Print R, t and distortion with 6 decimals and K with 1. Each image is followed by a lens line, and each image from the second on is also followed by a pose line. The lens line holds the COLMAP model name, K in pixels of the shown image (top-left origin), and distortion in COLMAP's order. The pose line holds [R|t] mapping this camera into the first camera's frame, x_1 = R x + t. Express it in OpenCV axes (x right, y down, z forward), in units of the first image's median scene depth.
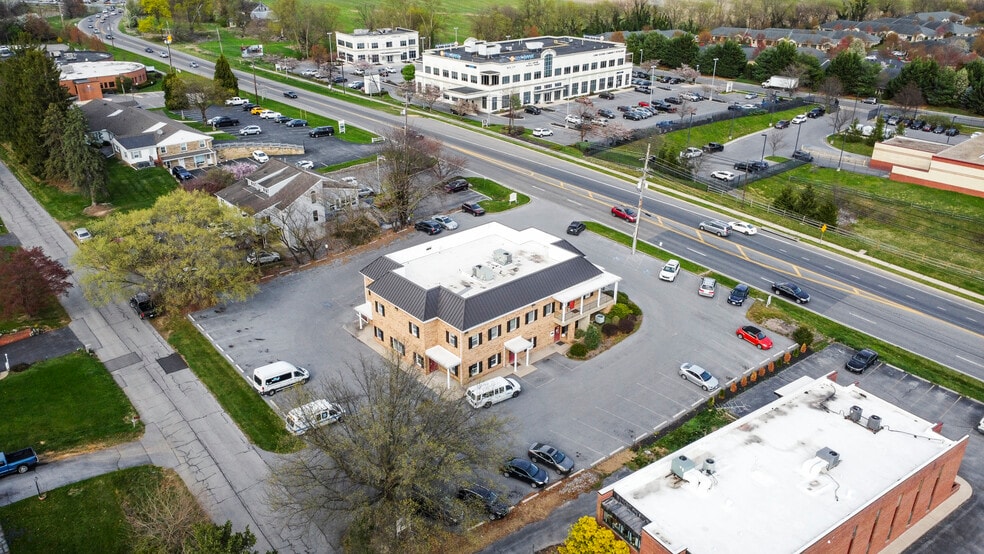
lens RADIAL K [[761.1, 0, 488.7], [0, 761.1, 277.8], [0, 0, 1]] dist [0.011416, 0.003211]
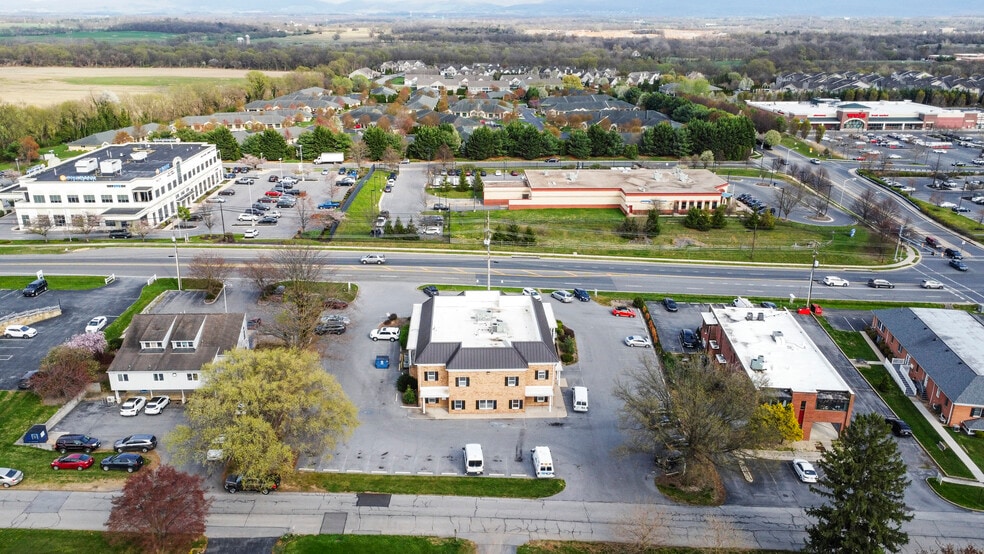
lens RADIAL K [[761.1, 0, 486.9], [0, 761.1, 275.8], [0, 0, 1]] dist [0.011416, 0.003211]
pose [[0.621392, -0.254884, 0.740882, -0.519462], [0.319401, 0.945872, 0.057519, -0.093242], [-0.715441, 0.200897, 0.669167, 0.082767]]
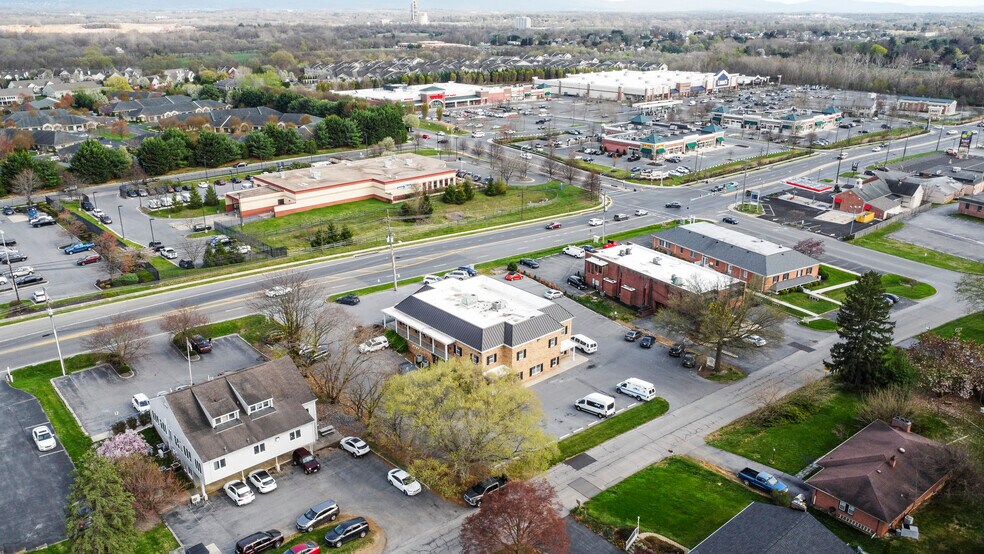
lens RADIAL K [[761.1, 0, 492.2], [0, 761.1, 277.0], [0, 0, 1]] dist [0.011416, 0.003211]
pose [[-0.031901, -0.335954, 0.941338, -0.715686], [0.409130, 0.854909, 0.318973, -0.275077], [-0.911918, 0.395305, 0.110177, 0.465313]]
